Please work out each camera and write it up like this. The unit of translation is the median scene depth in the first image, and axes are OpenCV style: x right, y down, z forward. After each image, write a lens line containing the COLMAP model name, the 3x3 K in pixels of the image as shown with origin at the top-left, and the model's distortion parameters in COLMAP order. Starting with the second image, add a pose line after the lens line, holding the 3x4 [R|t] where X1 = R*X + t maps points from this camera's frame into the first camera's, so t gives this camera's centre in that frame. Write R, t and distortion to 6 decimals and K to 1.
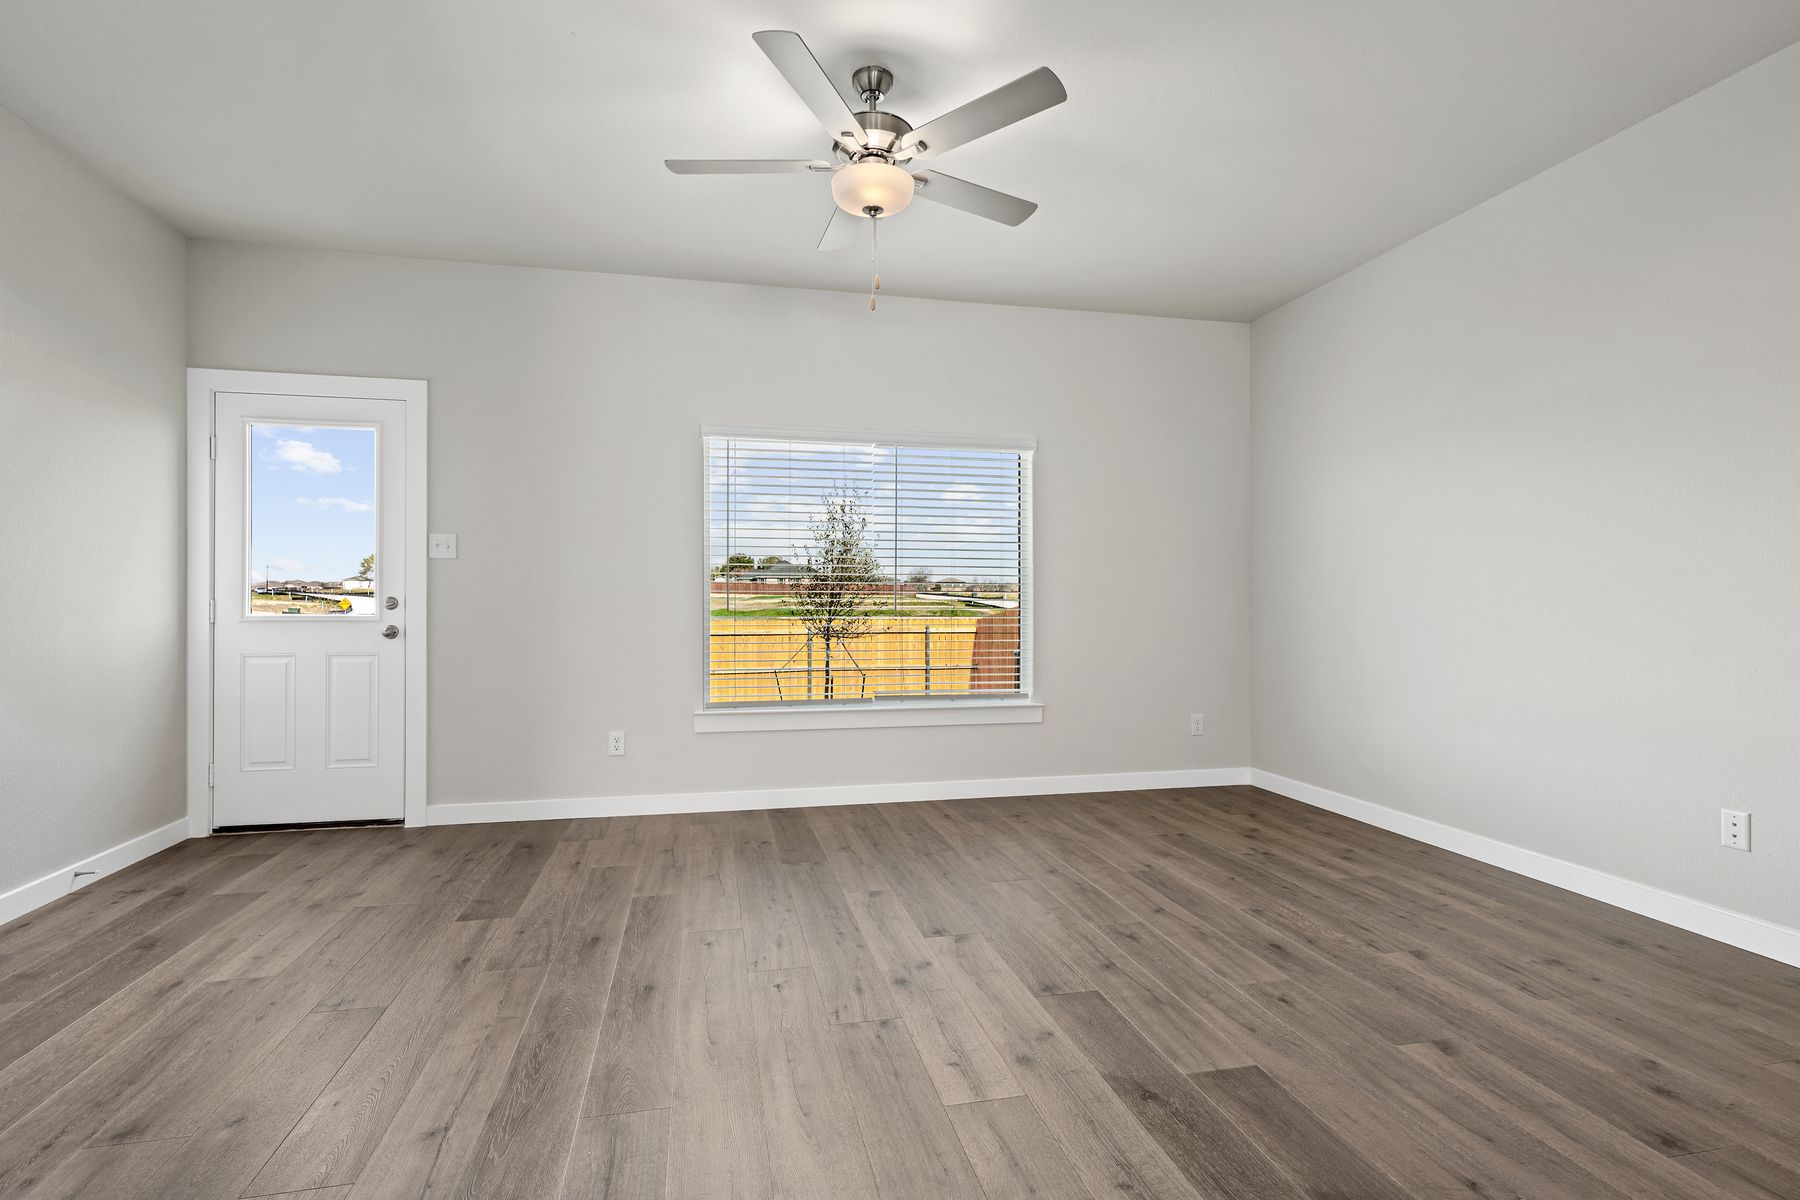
lens RADIAL K [[839.5, 0, 890.4], [0, 839.5, 597.5], [0, 0, 1]] dist [-0.001064, 0.000391]
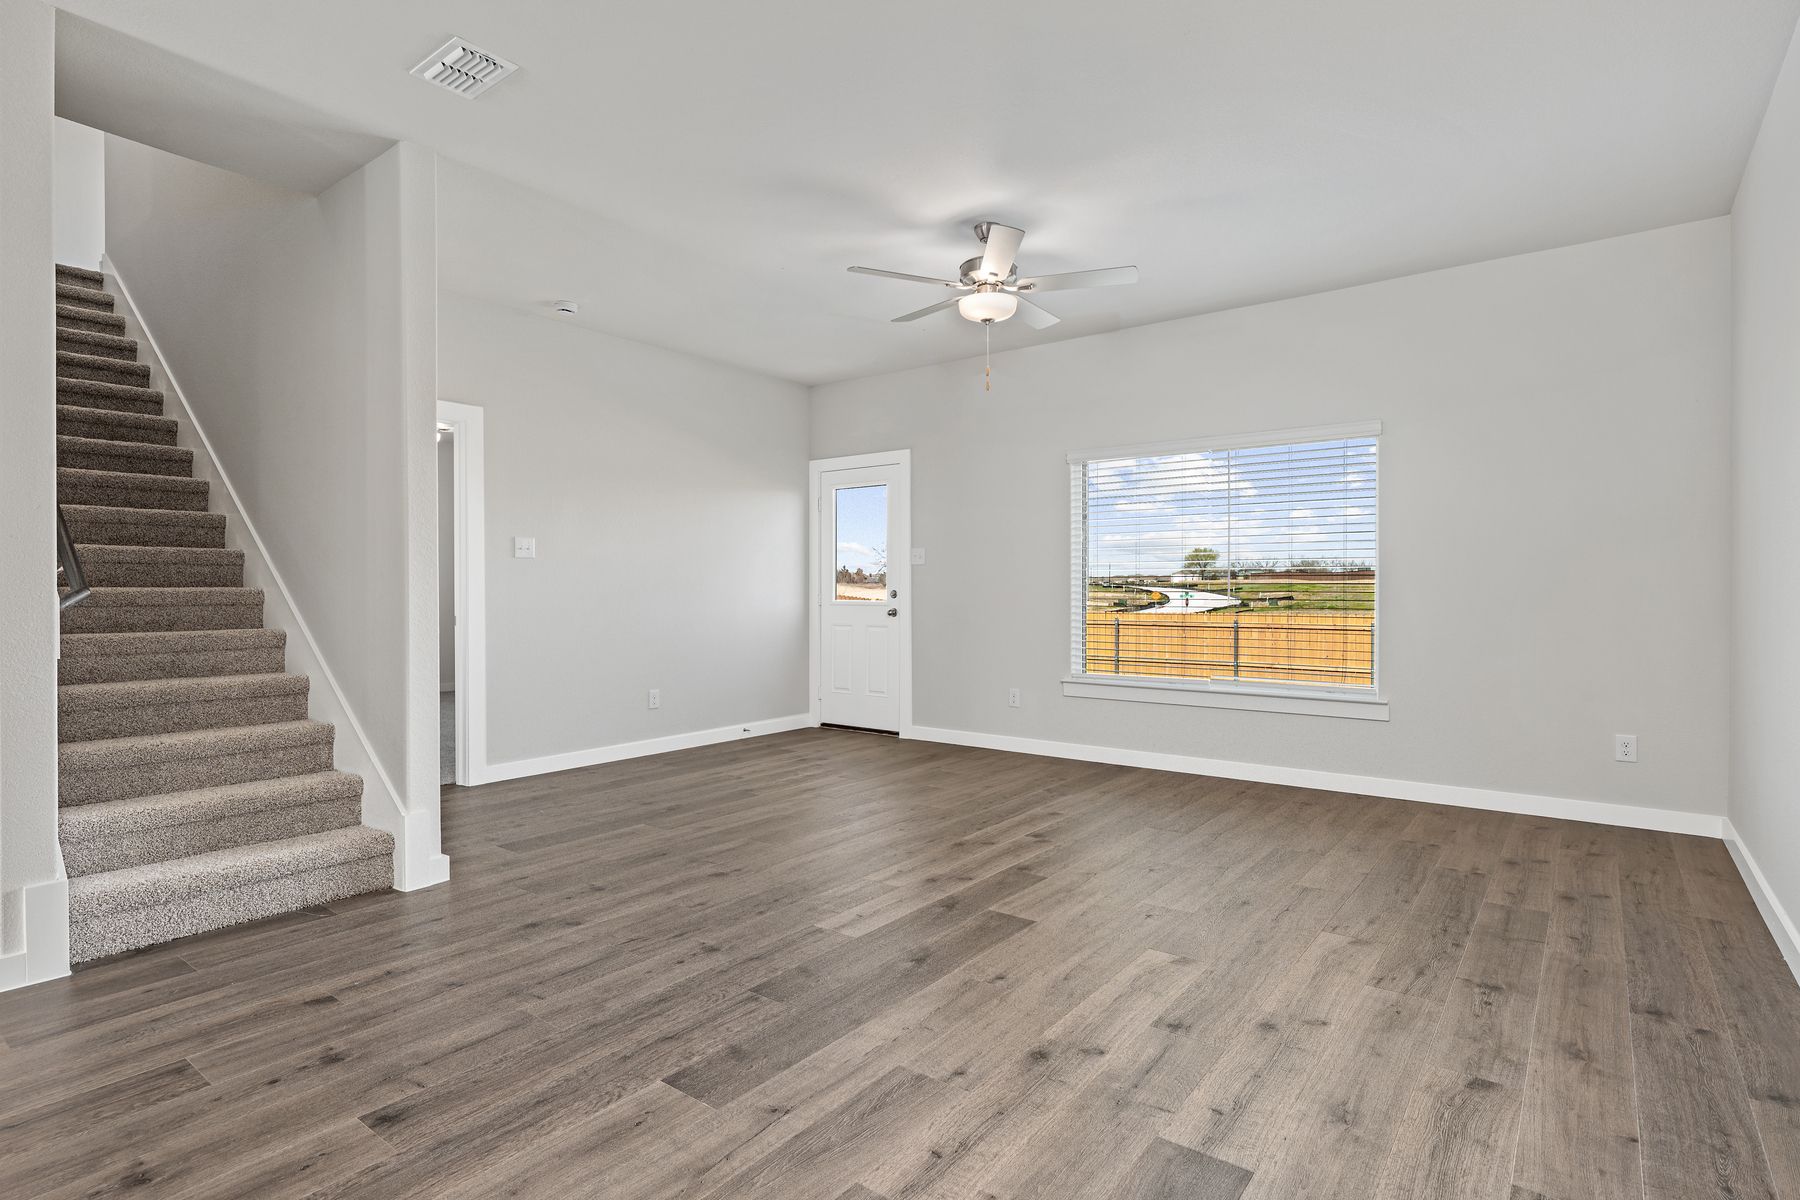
lens RADIAL K [[907.1, 0, 933.8], [0, 907.1, 595.8], [0, 0, 1]] dist [-0.000423, -0.000035]
pose [[0.661648, 0.001781, -0.749812, 0.810080], [0.003819, 0.999976, 0.005745, 0.001003], [0.749805, -0.006665, 0.661626, -0.073963]]
